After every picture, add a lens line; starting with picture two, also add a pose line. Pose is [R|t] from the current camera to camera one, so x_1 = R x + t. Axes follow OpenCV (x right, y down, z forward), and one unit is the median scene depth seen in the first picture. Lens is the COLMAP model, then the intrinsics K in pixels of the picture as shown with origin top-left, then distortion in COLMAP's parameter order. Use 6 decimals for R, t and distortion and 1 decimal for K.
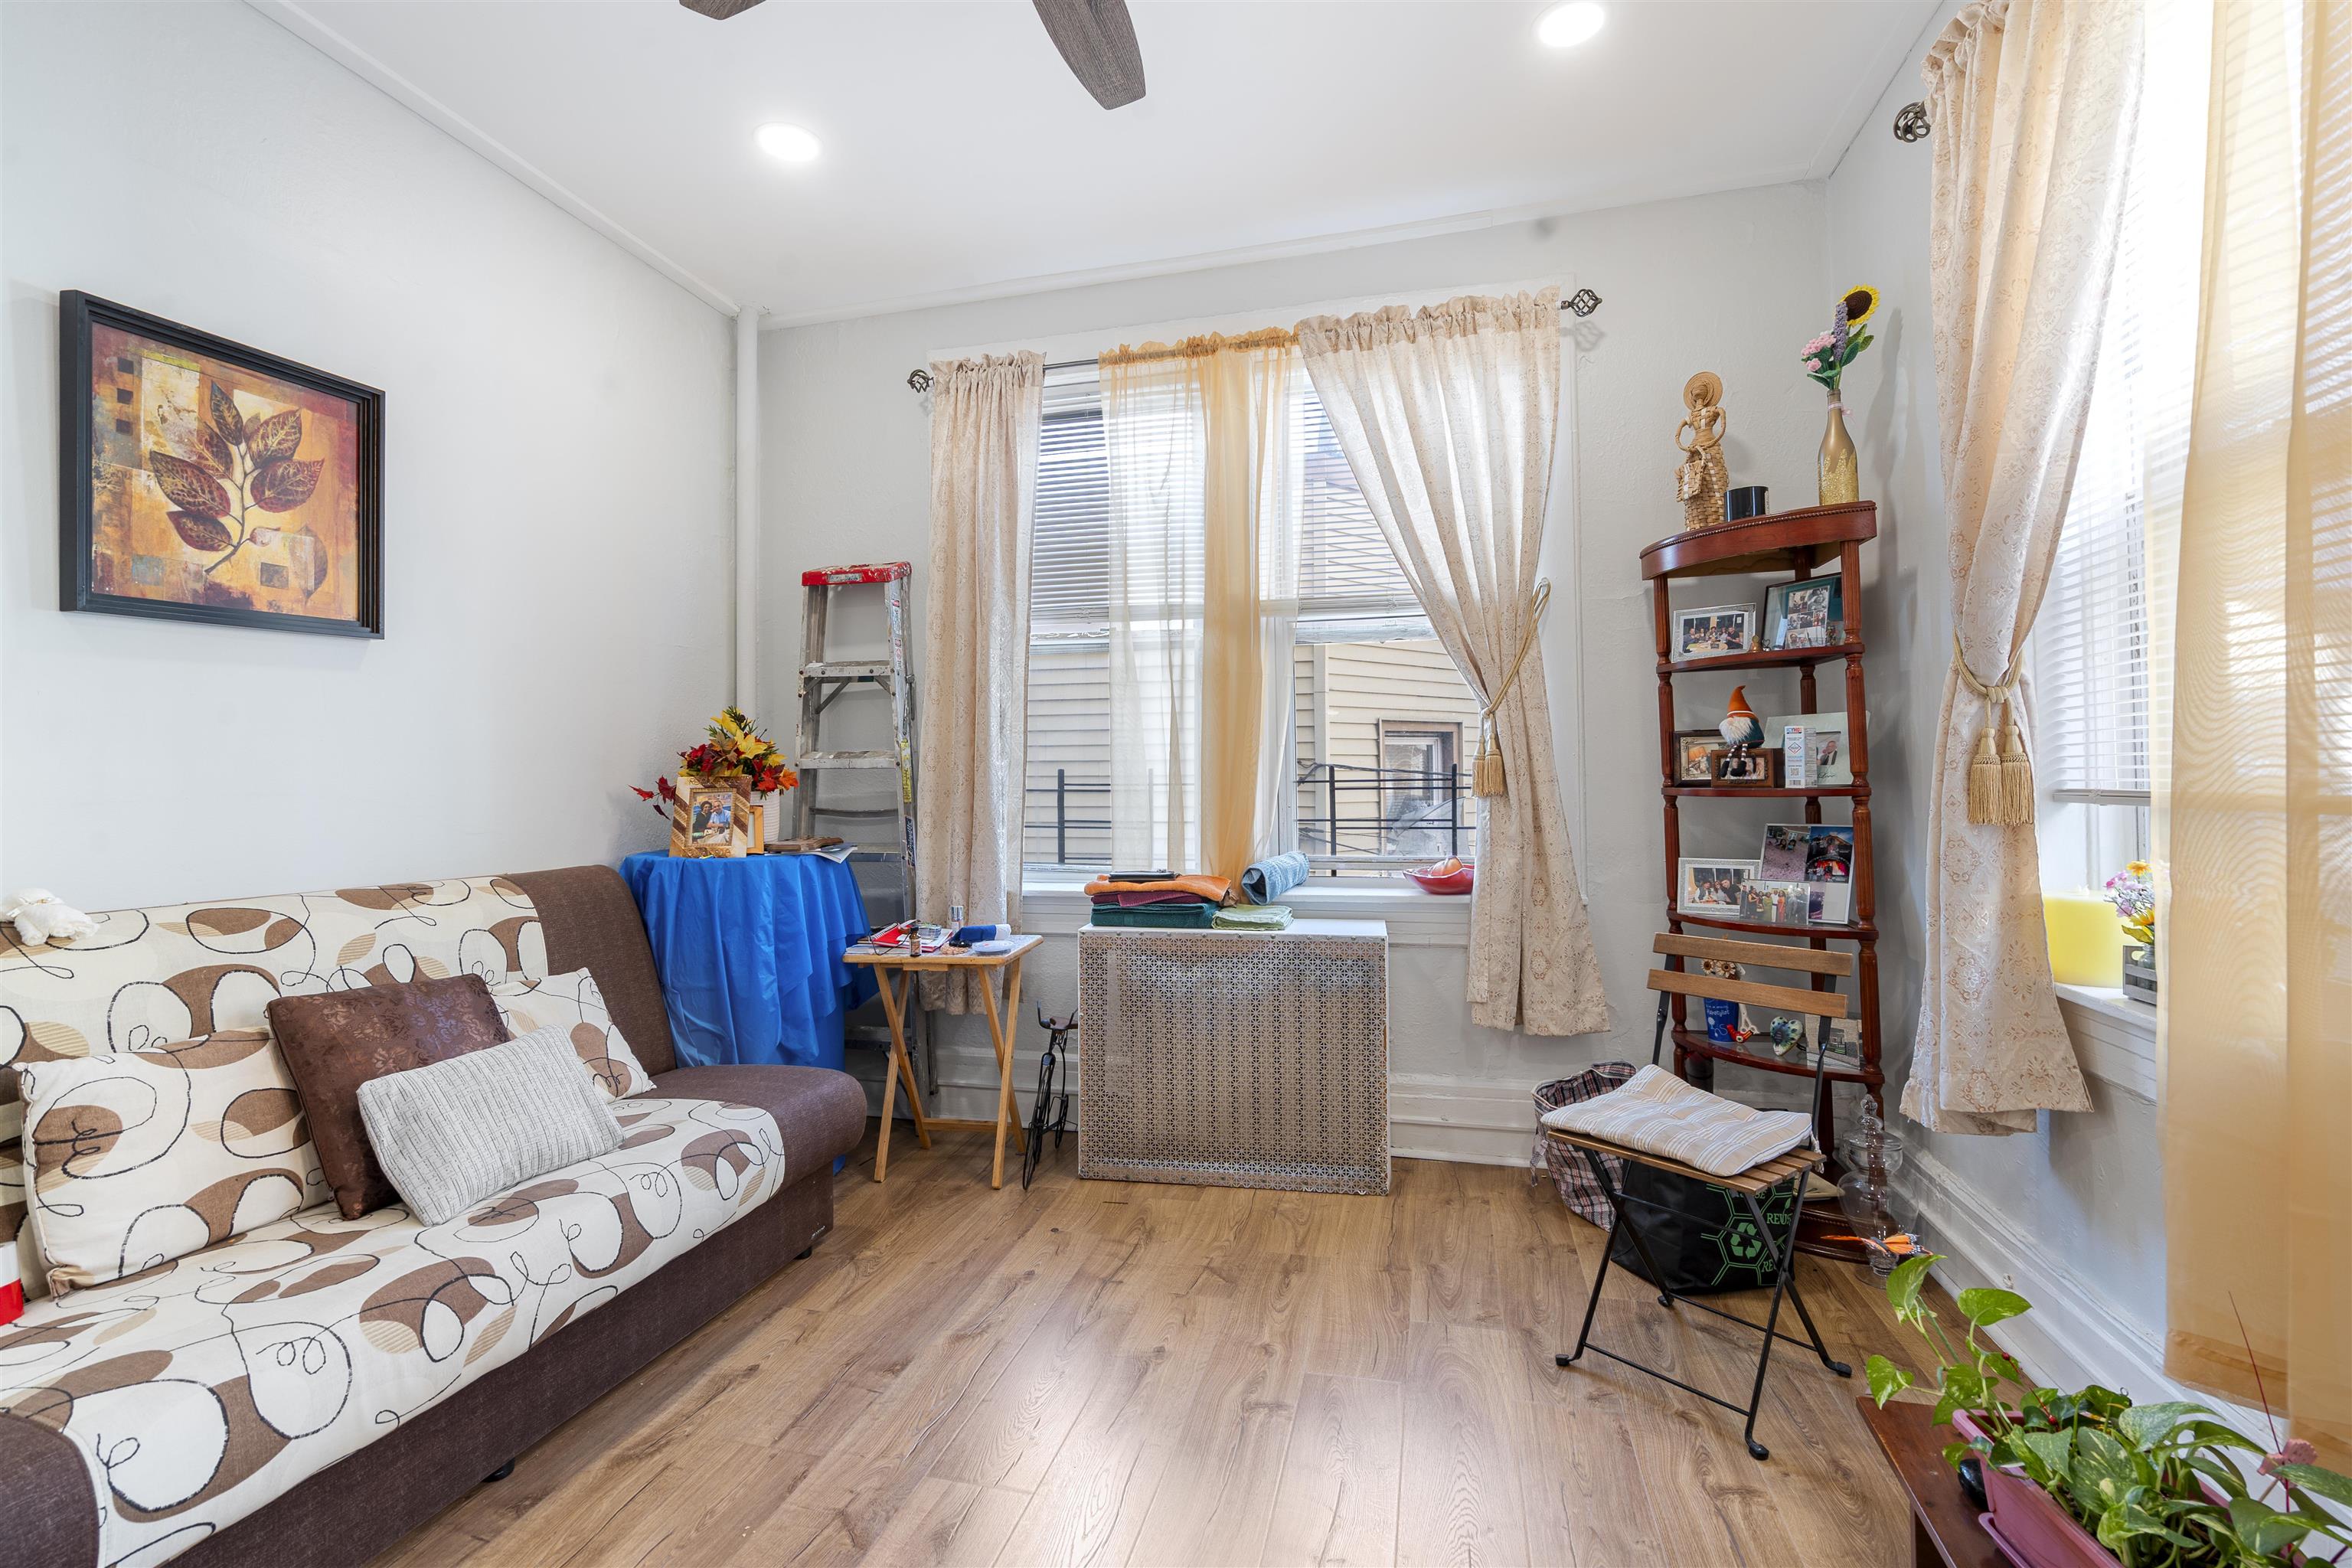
lens RADIAL K [[1061.1, 0, 1172.6], [0, 1061.1, 768.5], [0, 0, 1]] dist [-0.002746, 0.000680]
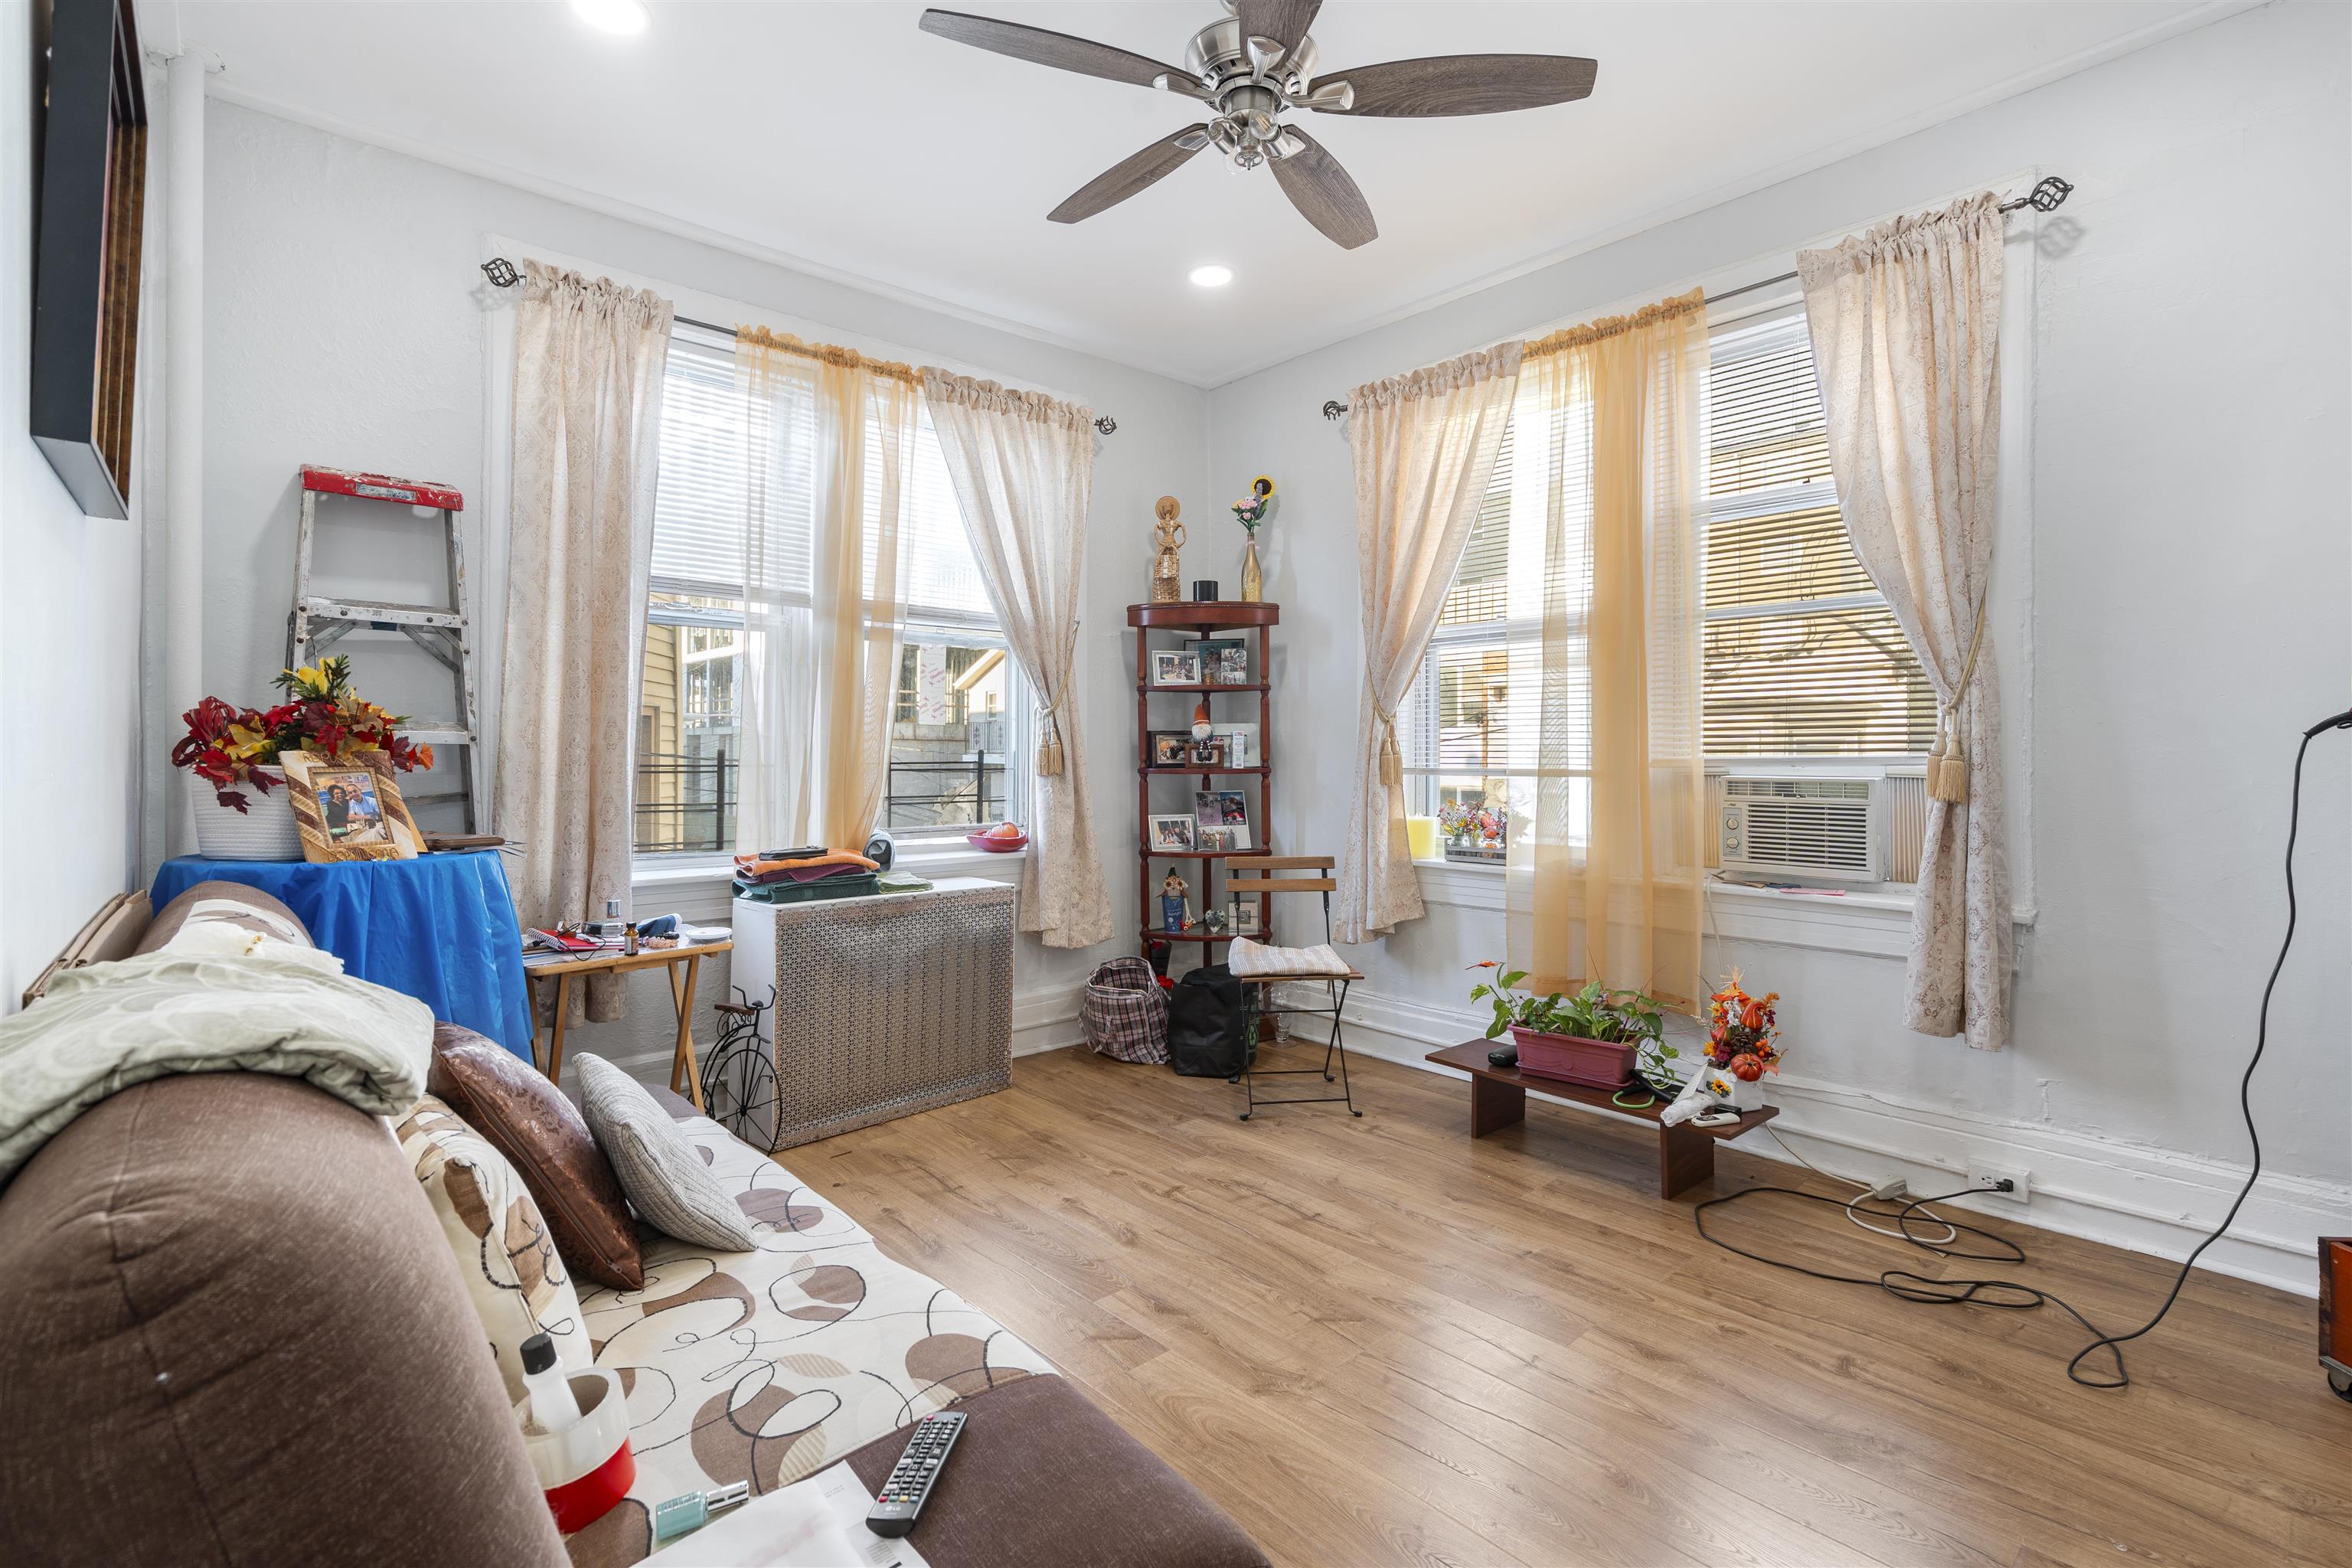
lens RADIAL K [[1061.1, 0, 1172.6], [0, 1061.1, 768.5], [0, 0, 1]] dist [-0.002746, 0.000680]
pose [[0.567125, 0.001716, 0.823630, -0.737884], [-0.012328, 0.999903, 0.006406, 0.008142], [-0.823540, -0.013787, 0.567091, 0.121177]]
